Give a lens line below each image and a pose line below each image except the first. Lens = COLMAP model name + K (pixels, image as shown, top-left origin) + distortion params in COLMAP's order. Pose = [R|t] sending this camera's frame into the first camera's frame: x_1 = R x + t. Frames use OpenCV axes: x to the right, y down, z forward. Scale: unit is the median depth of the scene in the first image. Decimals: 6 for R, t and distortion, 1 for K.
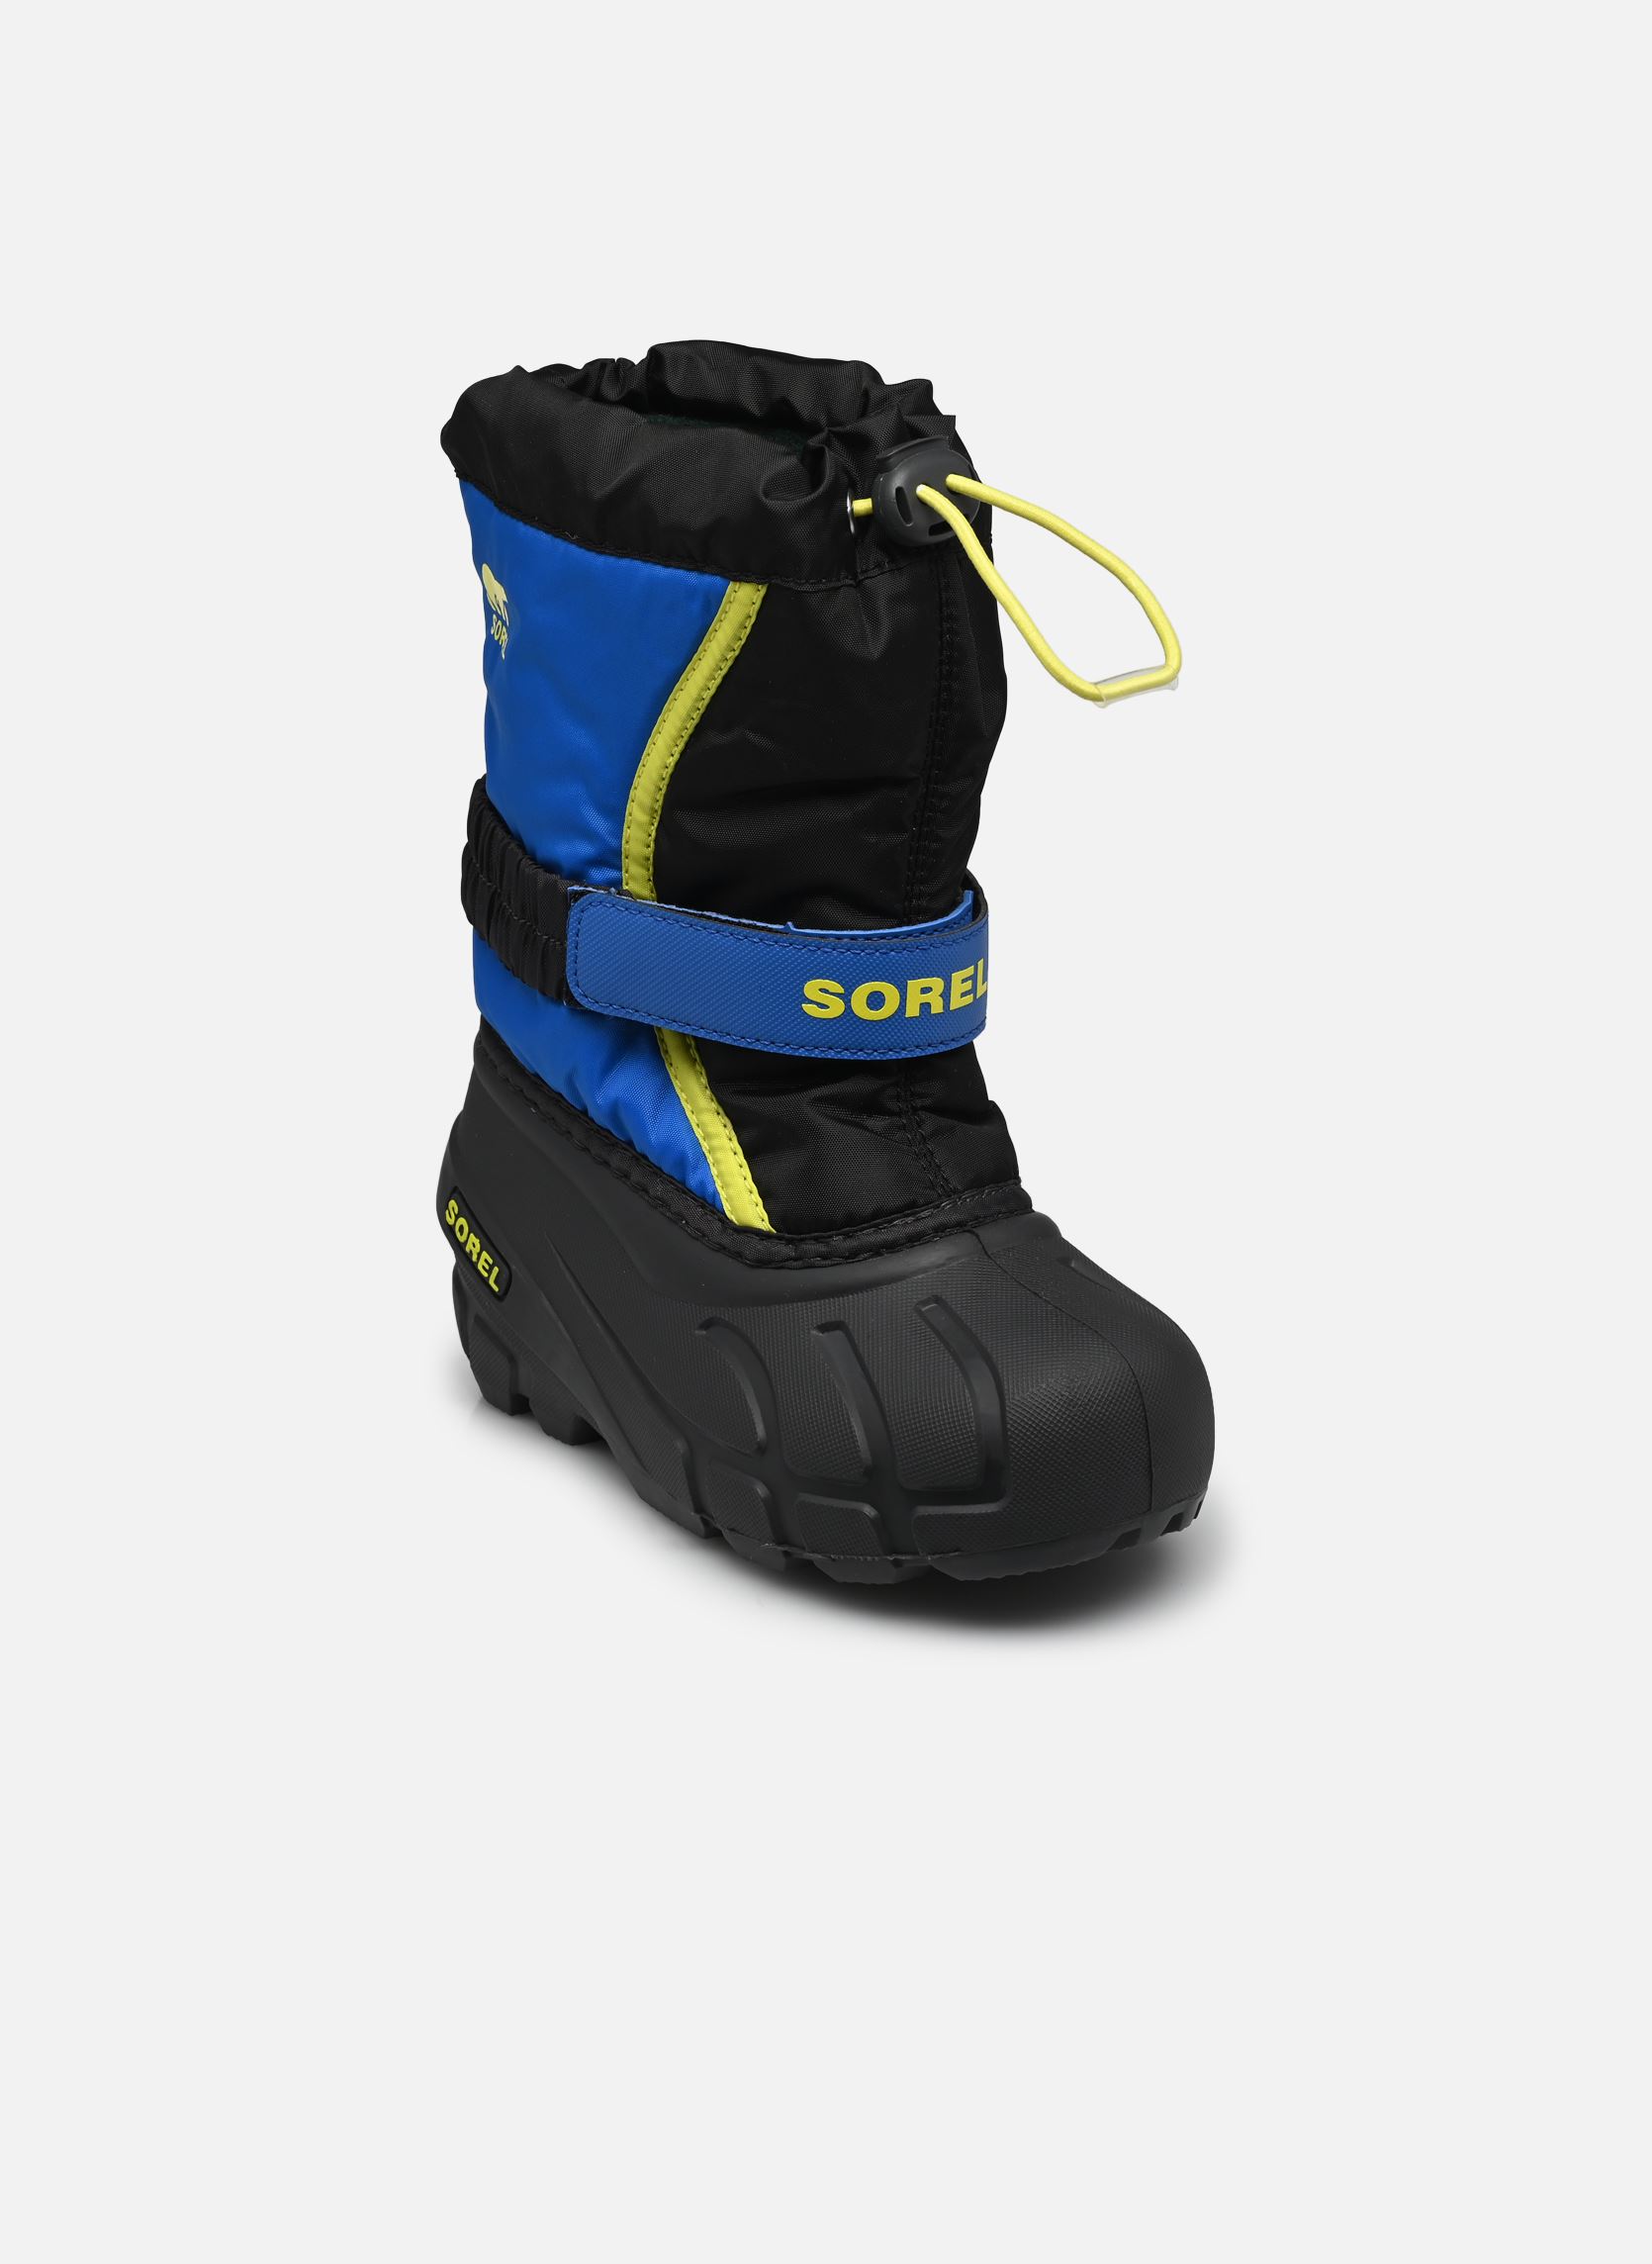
lens RADIAL K [[7162.8, 0, 825.6], [0, 7162.8, 1129.0], [0, 0, 1]] dist [0.080220, 0.000000]
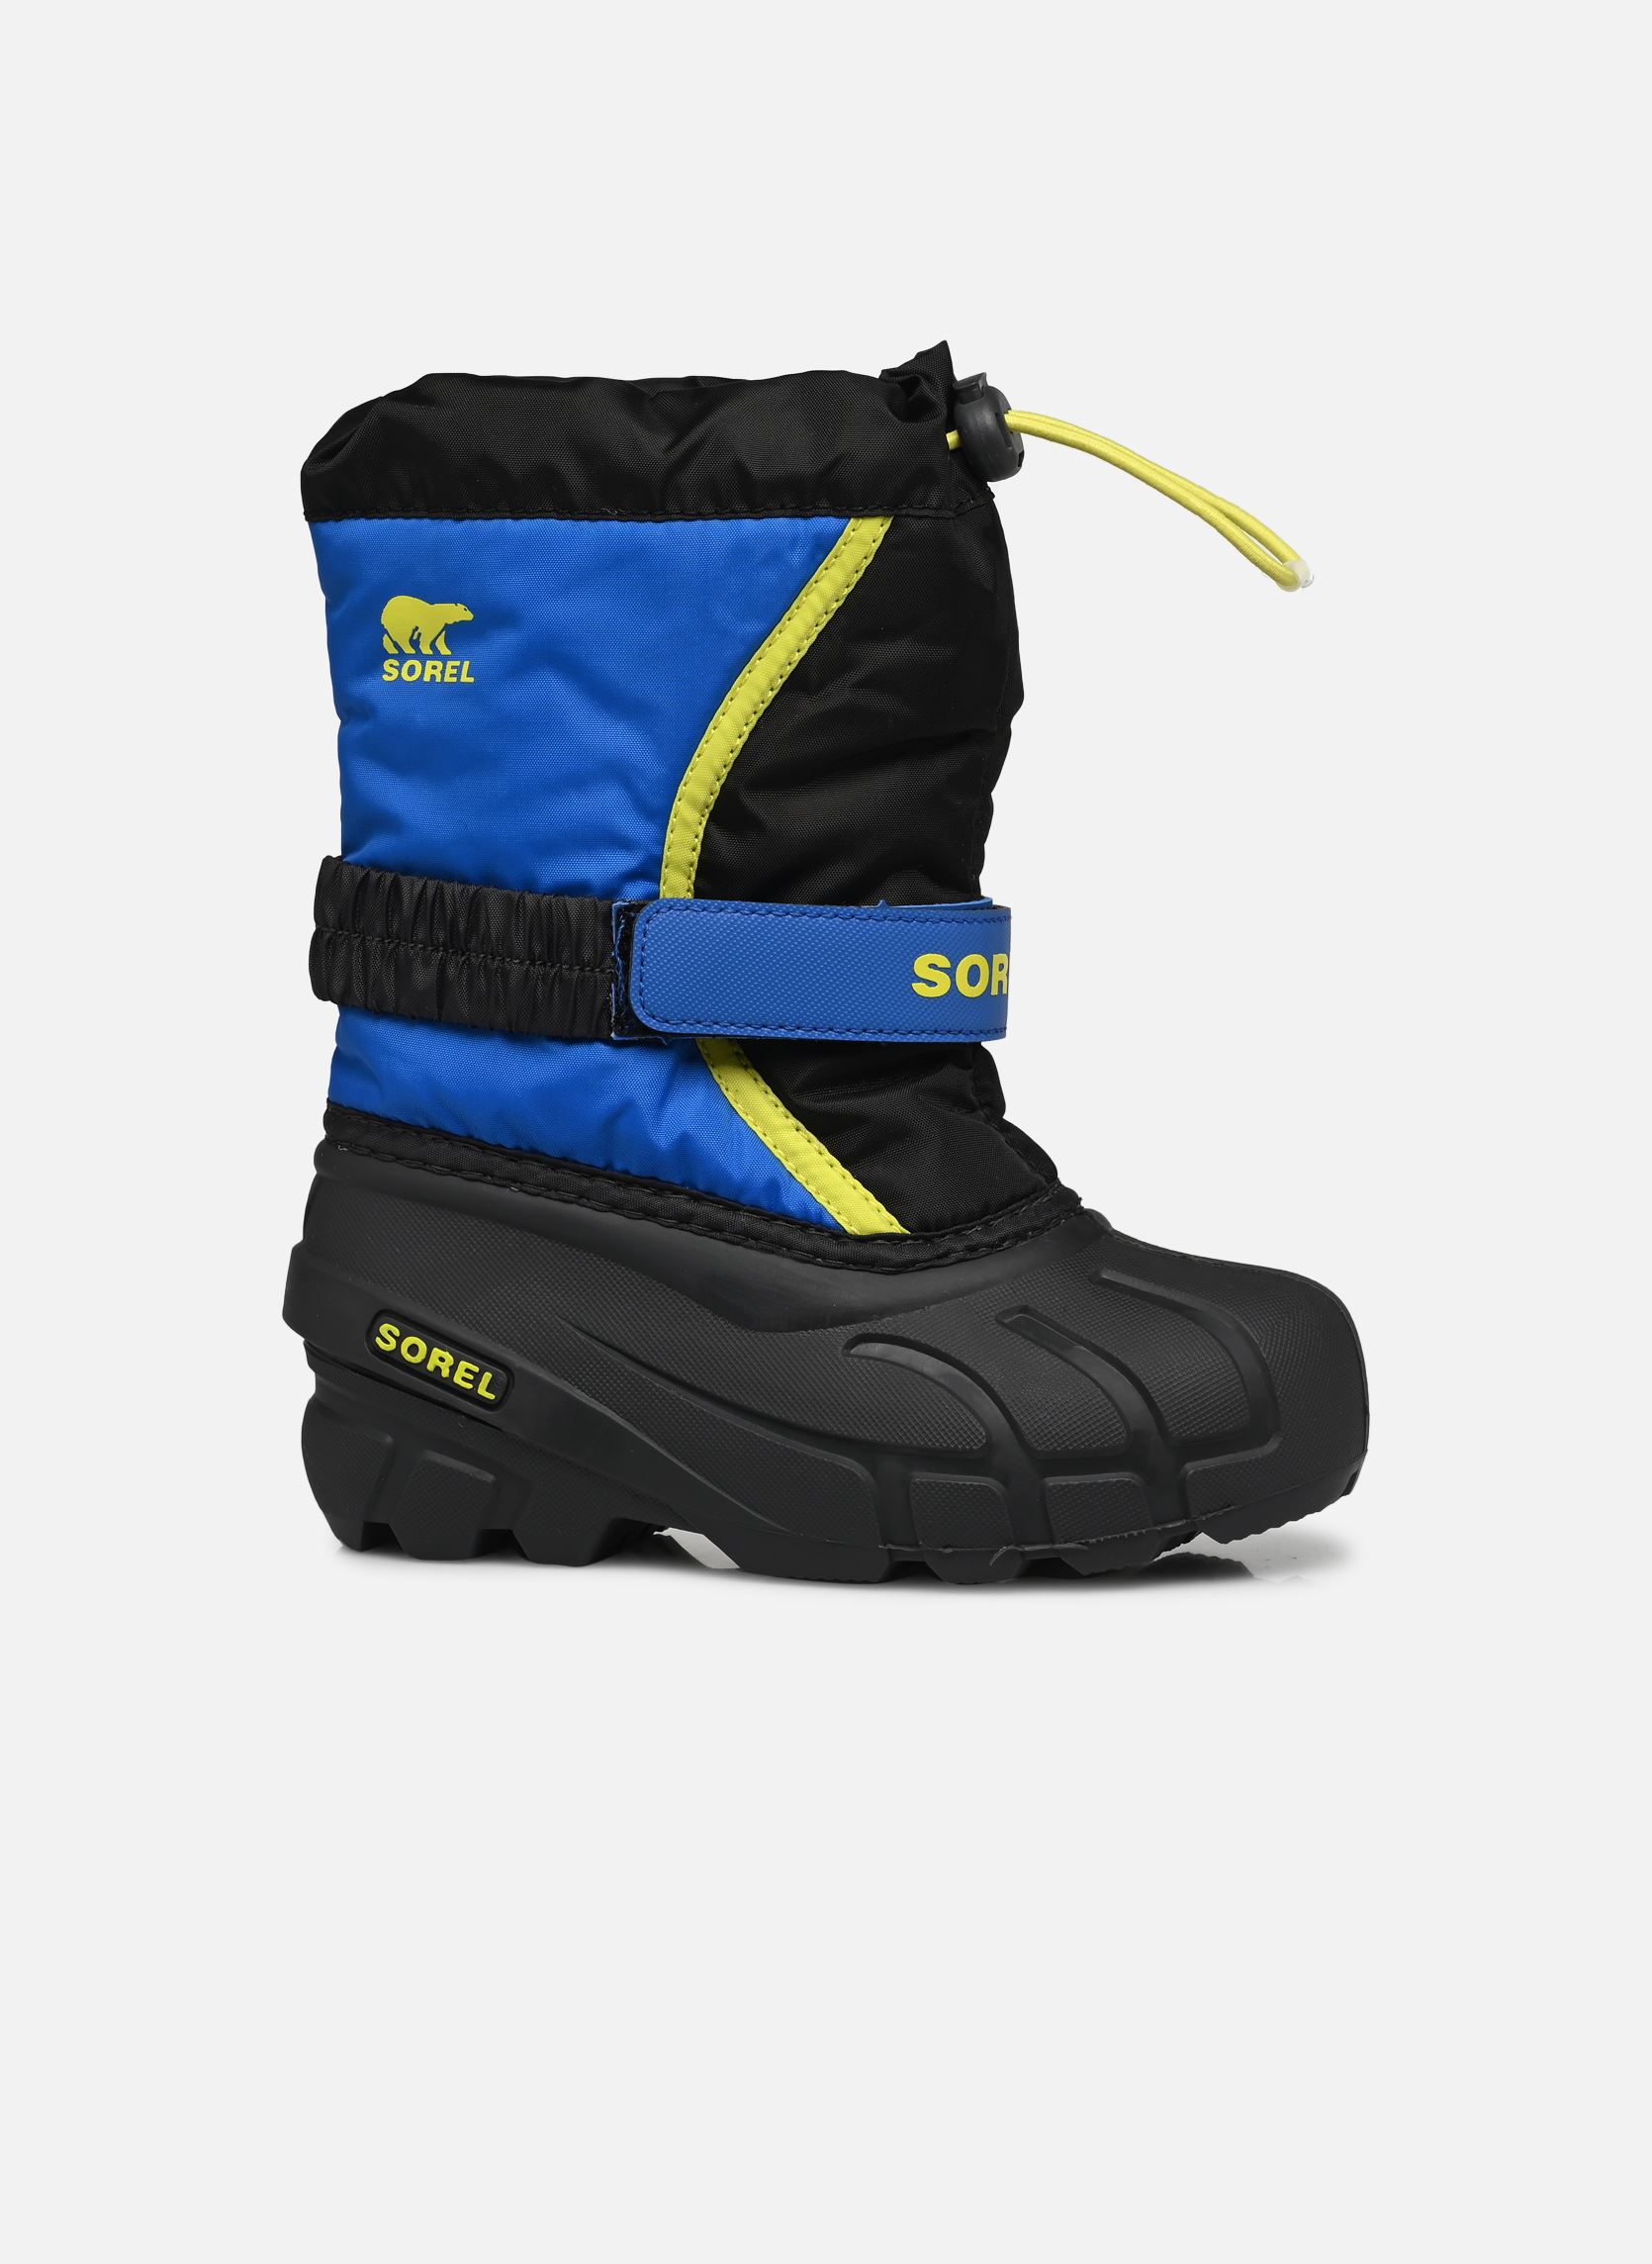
lens RADIAL K [[7162.8, 0, 826.8], [0, 7162.8, 1133.9], [0, 0, 1]] dist [0.080220, 0.000000]
pose [[0.782071, -0.055121, 0.620747, -0.587977], [0.201321, 0.965019, -0.167950, 0.154931], [-0.589775, 0.256318, 0.765811, 0.290746]]
